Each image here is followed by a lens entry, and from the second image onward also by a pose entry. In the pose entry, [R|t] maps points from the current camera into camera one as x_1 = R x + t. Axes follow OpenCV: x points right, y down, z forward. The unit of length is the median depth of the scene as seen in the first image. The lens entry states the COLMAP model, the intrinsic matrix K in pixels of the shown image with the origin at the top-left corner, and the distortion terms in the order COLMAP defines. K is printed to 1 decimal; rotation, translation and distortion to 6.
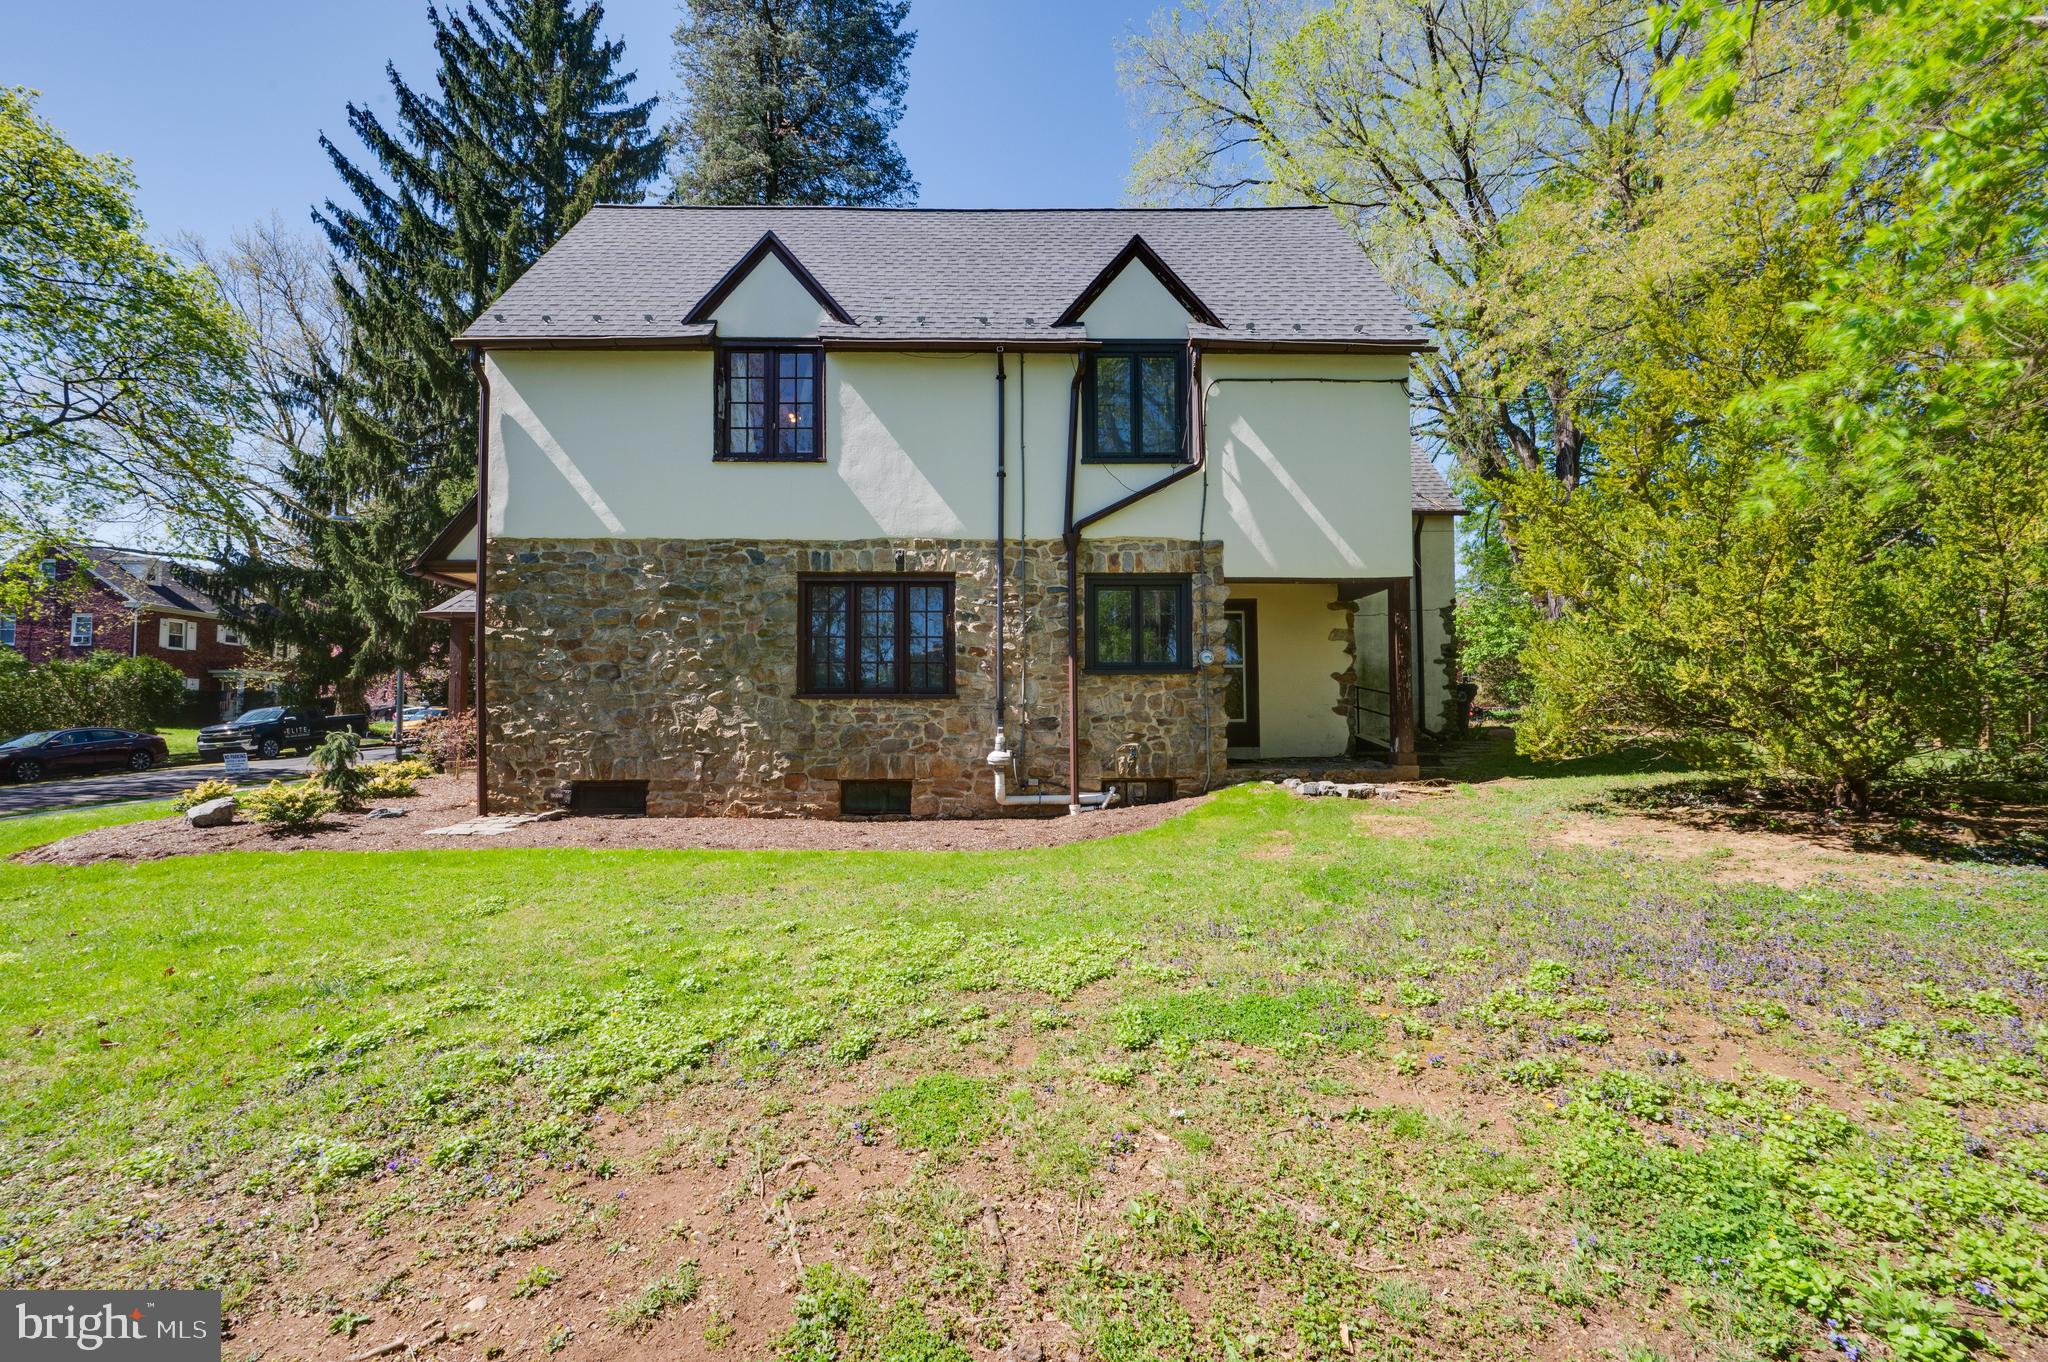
lens RADIAL K [[710.0, 0, 1023.5], [0, 710.0, 700.9], [0, 0, 1]] dist [-0.000553, -0.000027]
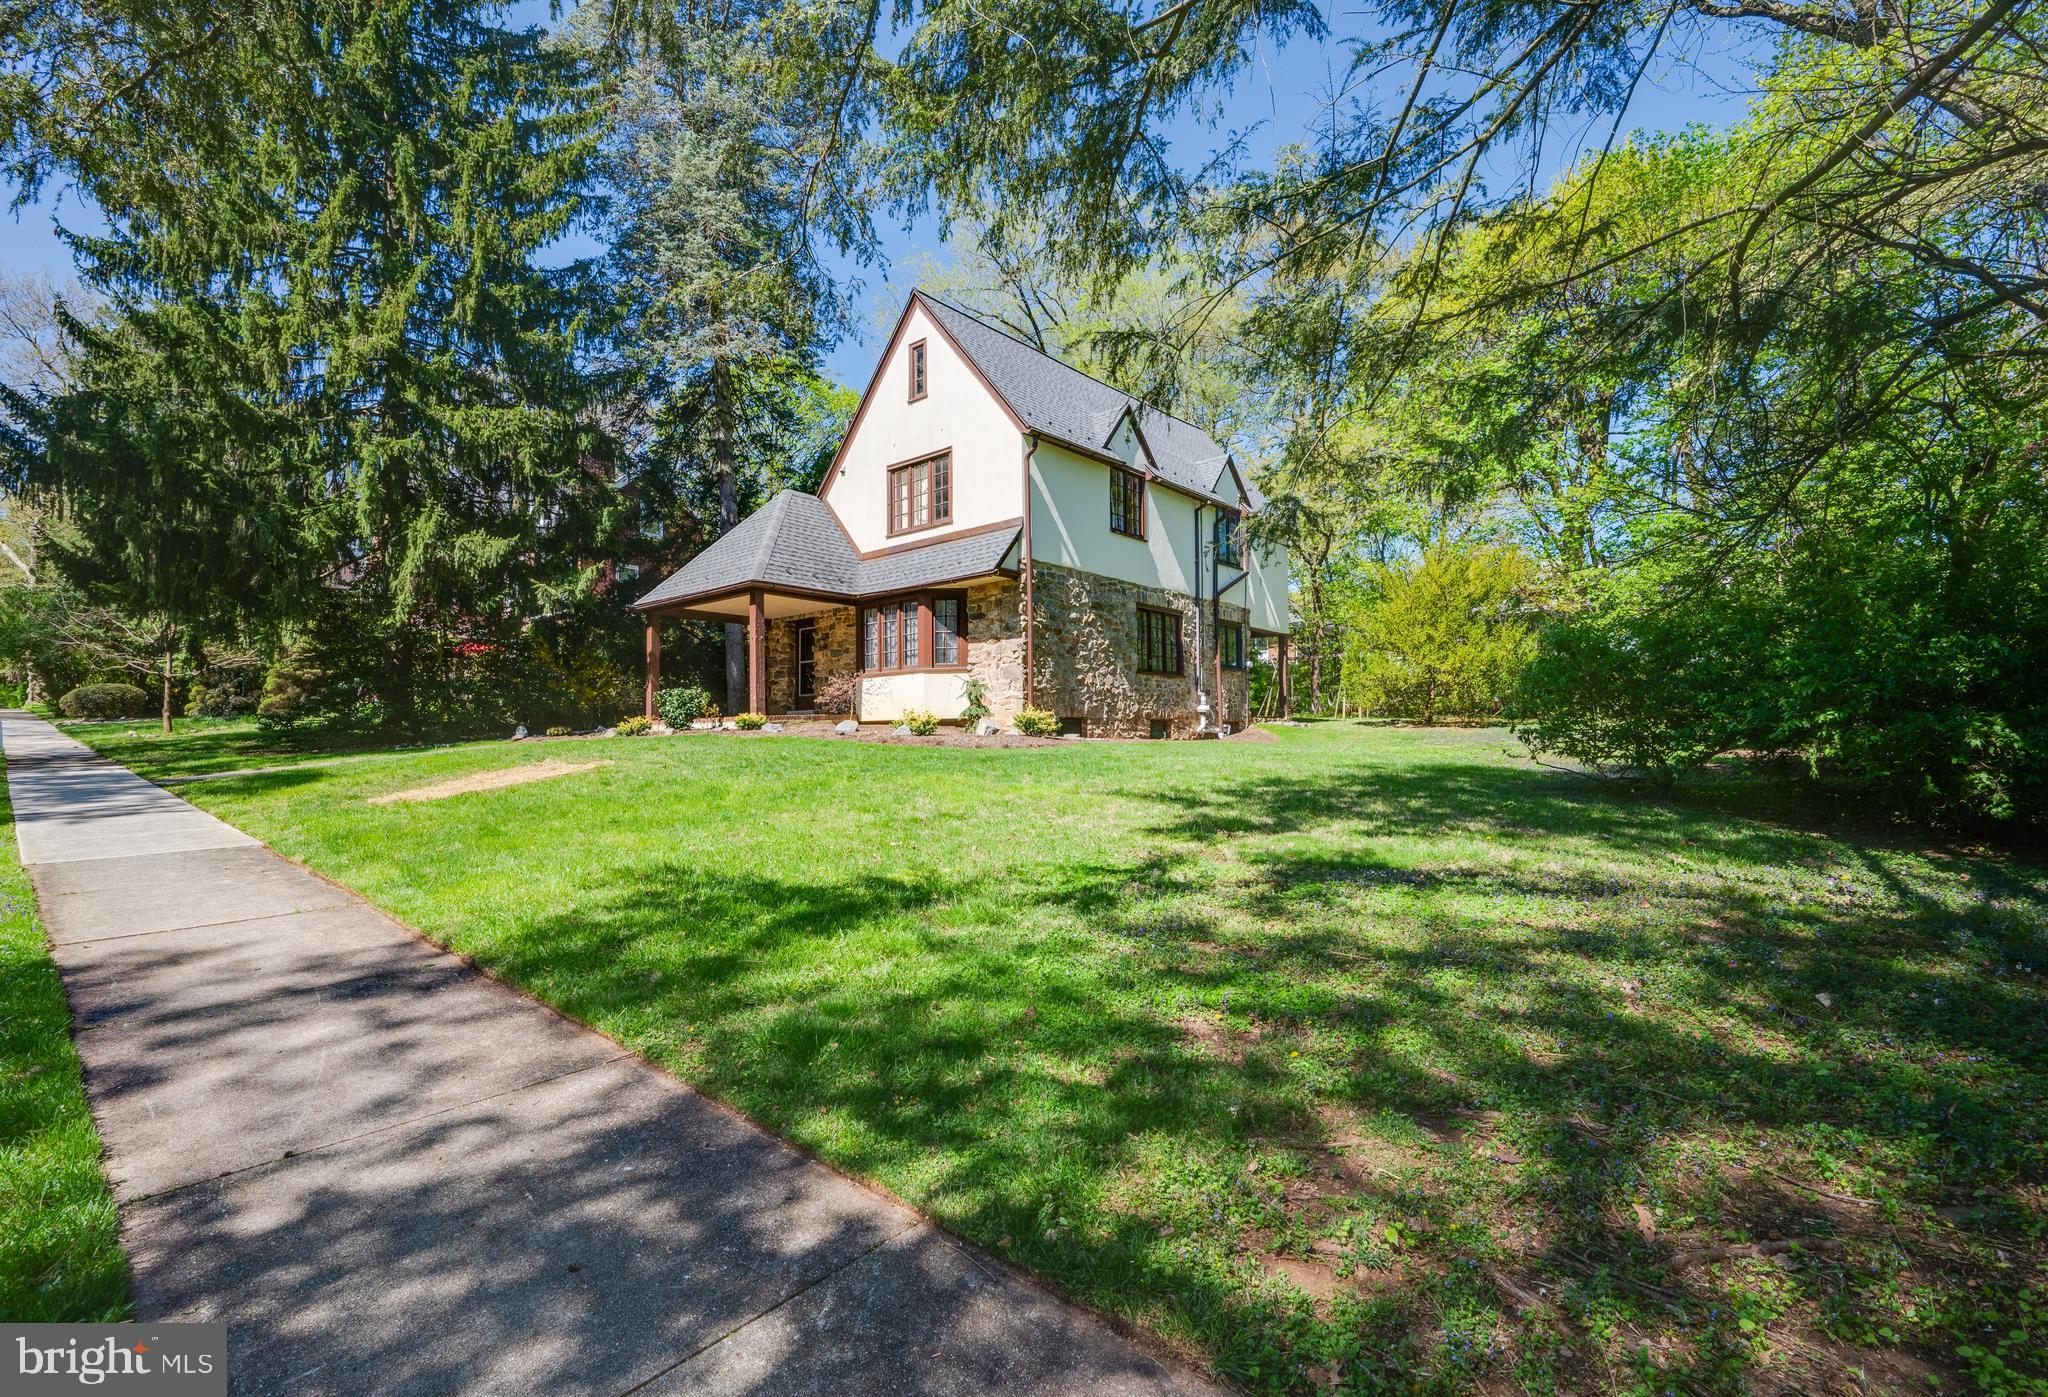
lens RADIAL K [[907.1, 0, 996.8], [0, 907.1, 699.8], [0, 0, 1]] dist [-0.000227, 0.000048]
pose [[0.675995, 0.031671, 0.736225, -2.213073], [-0.022429, 0.999497, -0.022403, 0.121797], [-0.736565, -0.001368, 0.676366, -0.273695]]
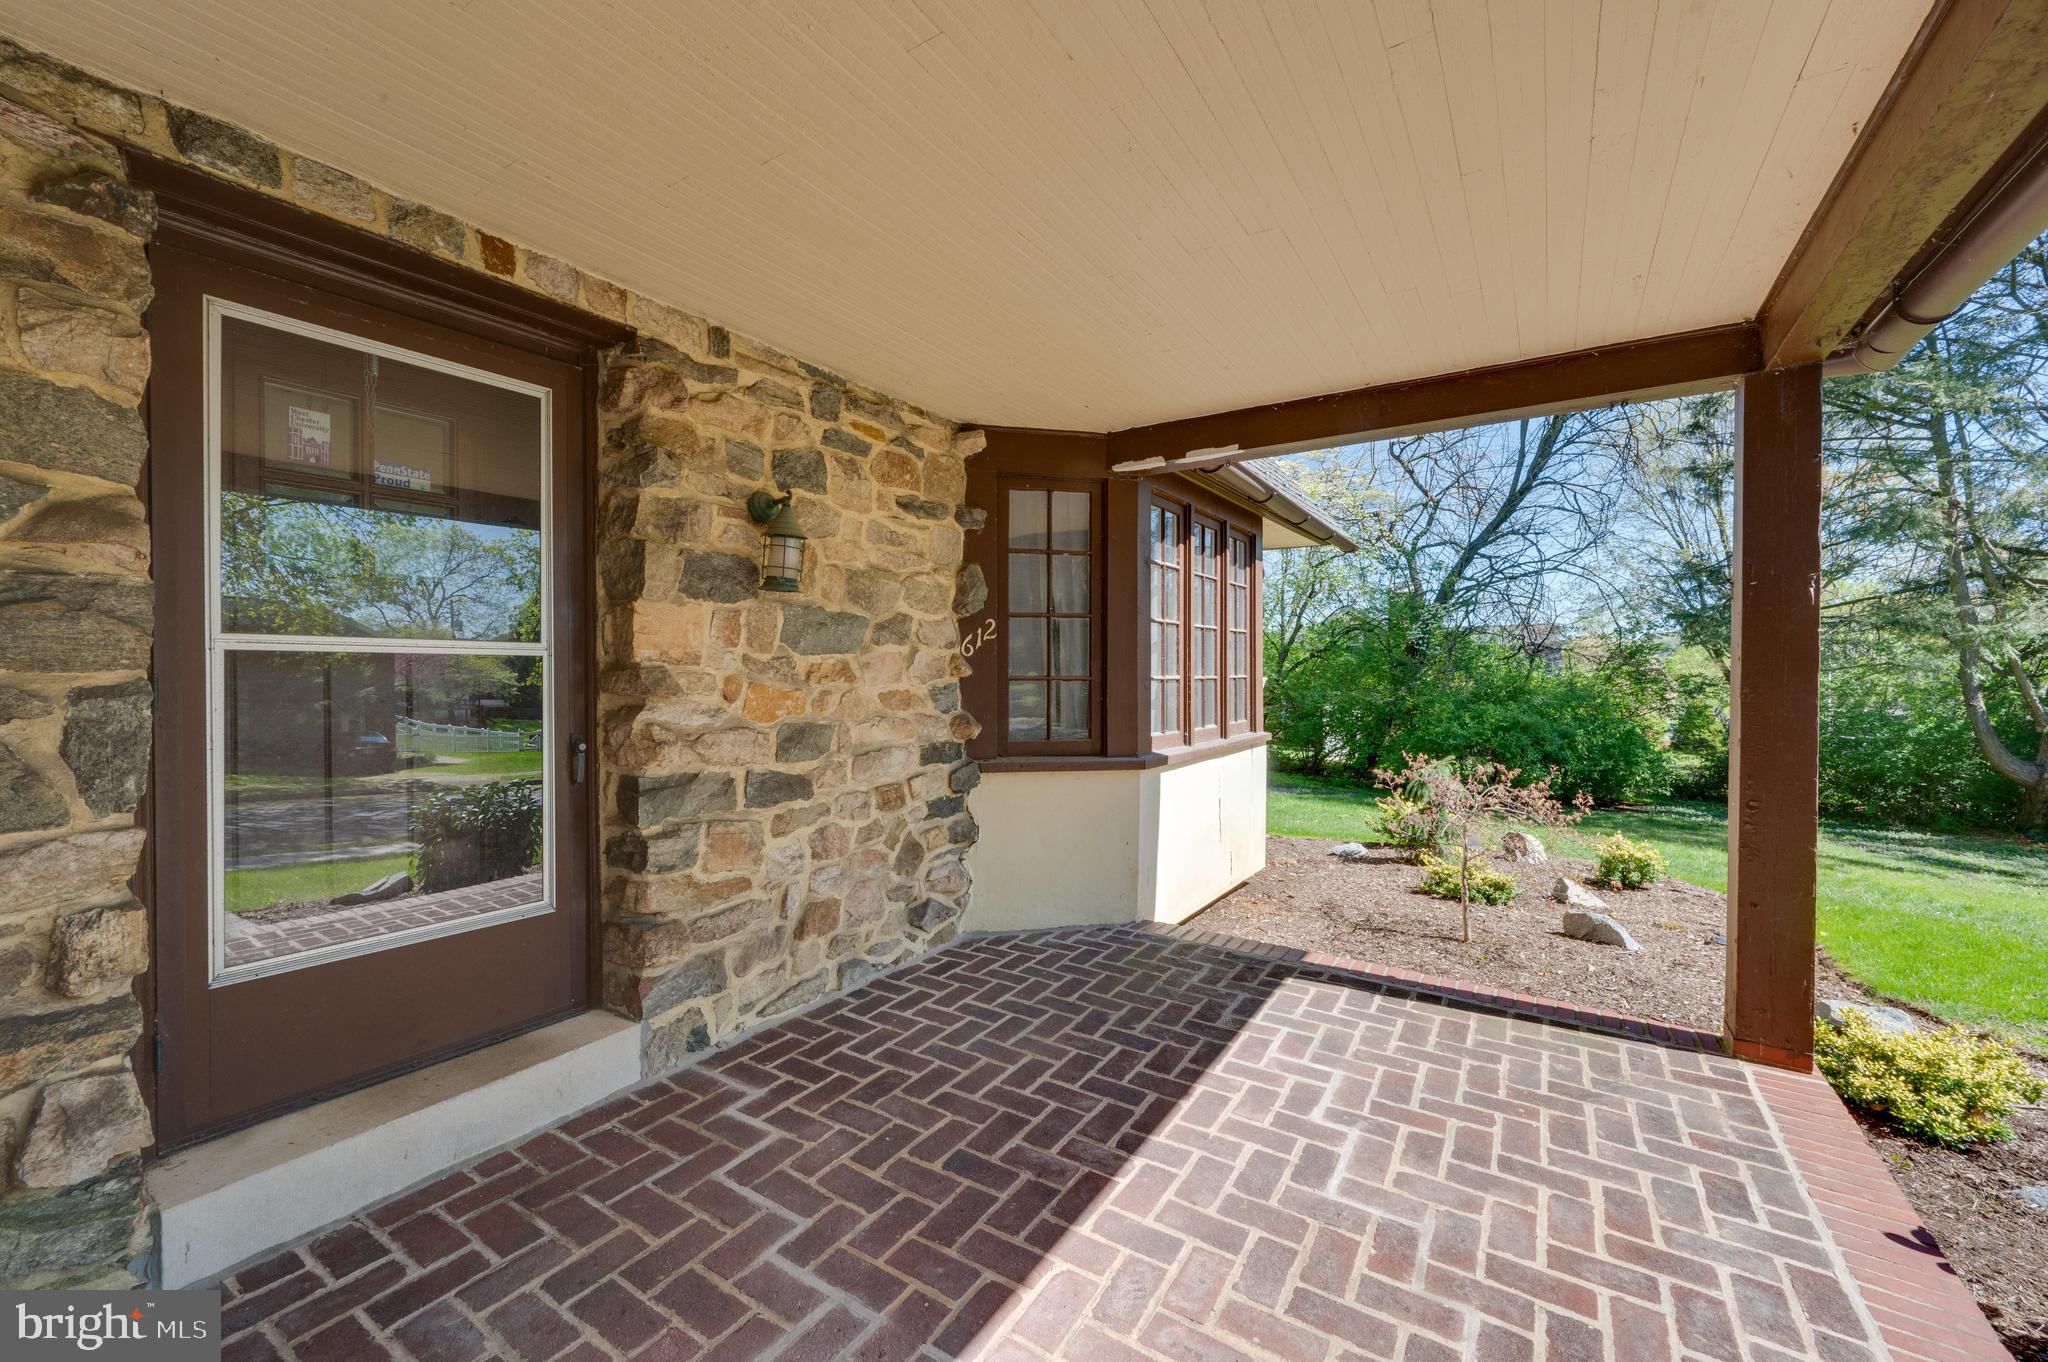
lens RADIAL K [[803.9, 0, 1033.4], [0, 803.9, 677.0], [0, 0, 1]] dist [-0.000257, -0.000110]
pose [[-0.832910, 0.001535, 0.553406, -1.046929], [-0.017225, 0.999440, -0.028696, -0.012766], [-0.553140, -0.033434, -0.832417, 1.874817]]
